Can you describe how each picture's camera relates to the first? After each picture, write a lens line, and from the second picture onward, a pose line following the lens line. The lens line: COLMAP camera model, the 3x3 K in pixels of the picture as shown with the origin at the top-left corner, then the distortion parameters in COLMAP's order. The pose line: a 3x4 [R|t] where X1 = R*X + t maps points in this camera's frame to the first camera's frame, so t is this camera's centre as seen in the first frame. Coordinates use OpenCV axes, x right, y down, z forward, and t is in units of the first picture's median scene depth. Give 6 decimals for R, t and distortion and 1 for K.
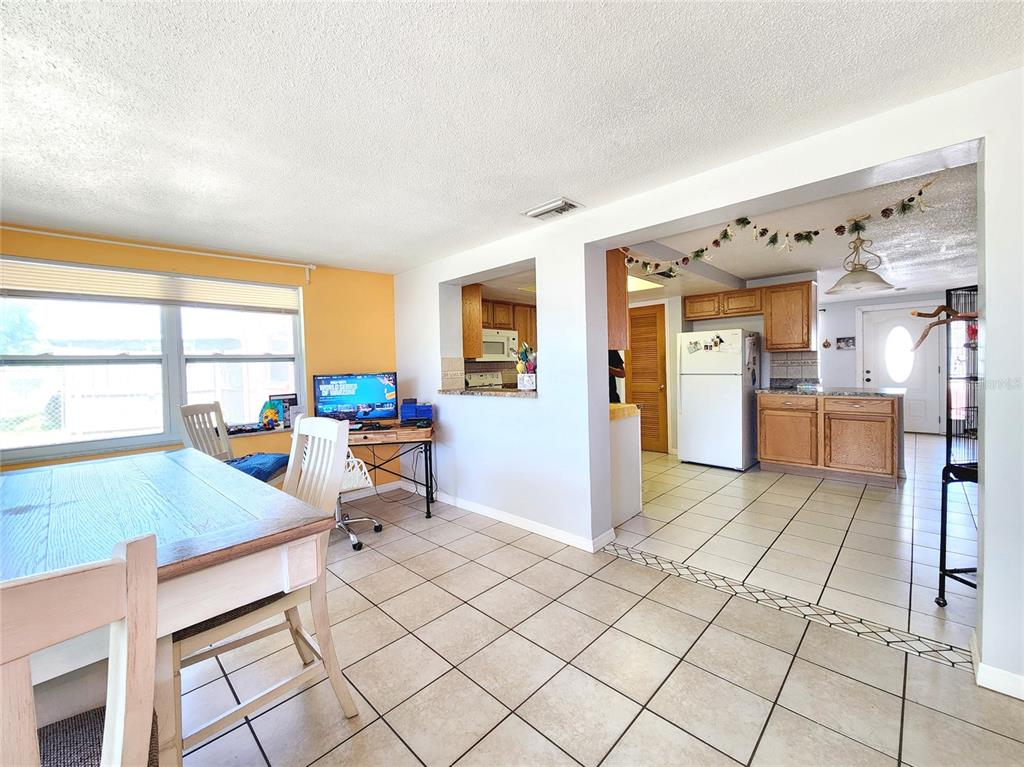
lens RADIAL K [[417.9, 0, 510.6], [0, 417.9, 366.1], [0, 0, 1]] dist [-0.000780, -0.000170]
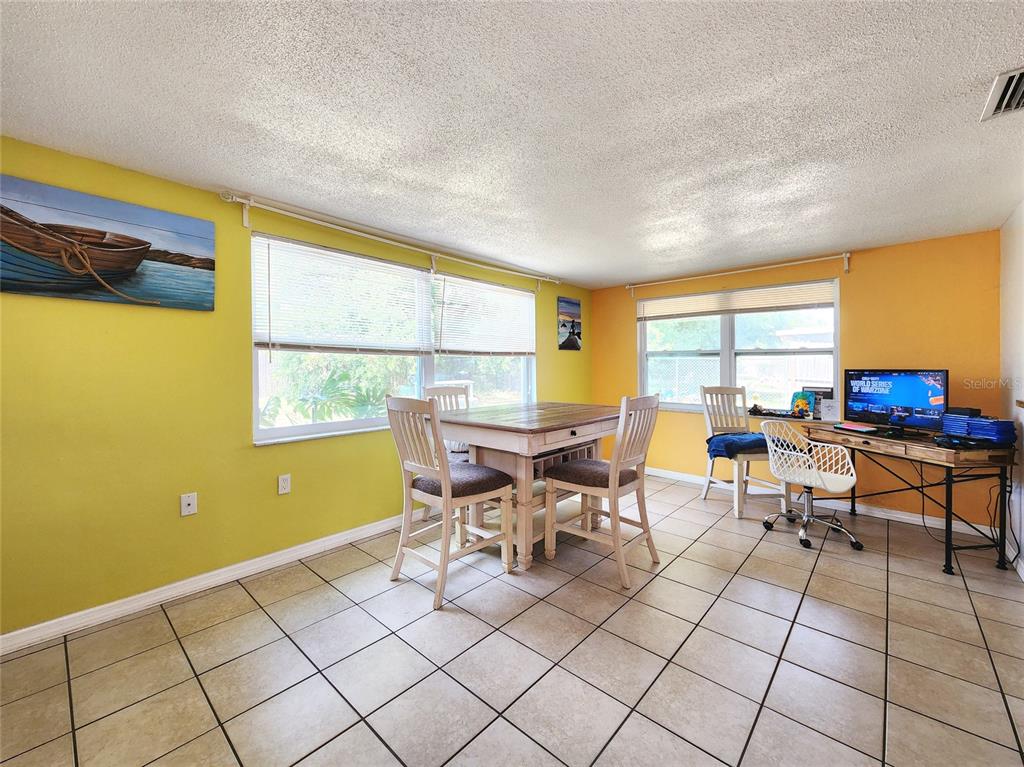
lens RADIAL K [[417.9, 0, 510.6], [0, 417.9, 366.1], [0, 0, 1]] dist [-0.000780, -0.000170]
pose [[0.046368, 0.033237, -0.998371, 0.455420], [-0.006639, 0.999434, 0.032964, -0.012384], [0.998902, 0.005100, 0.046563, 0.202670]]
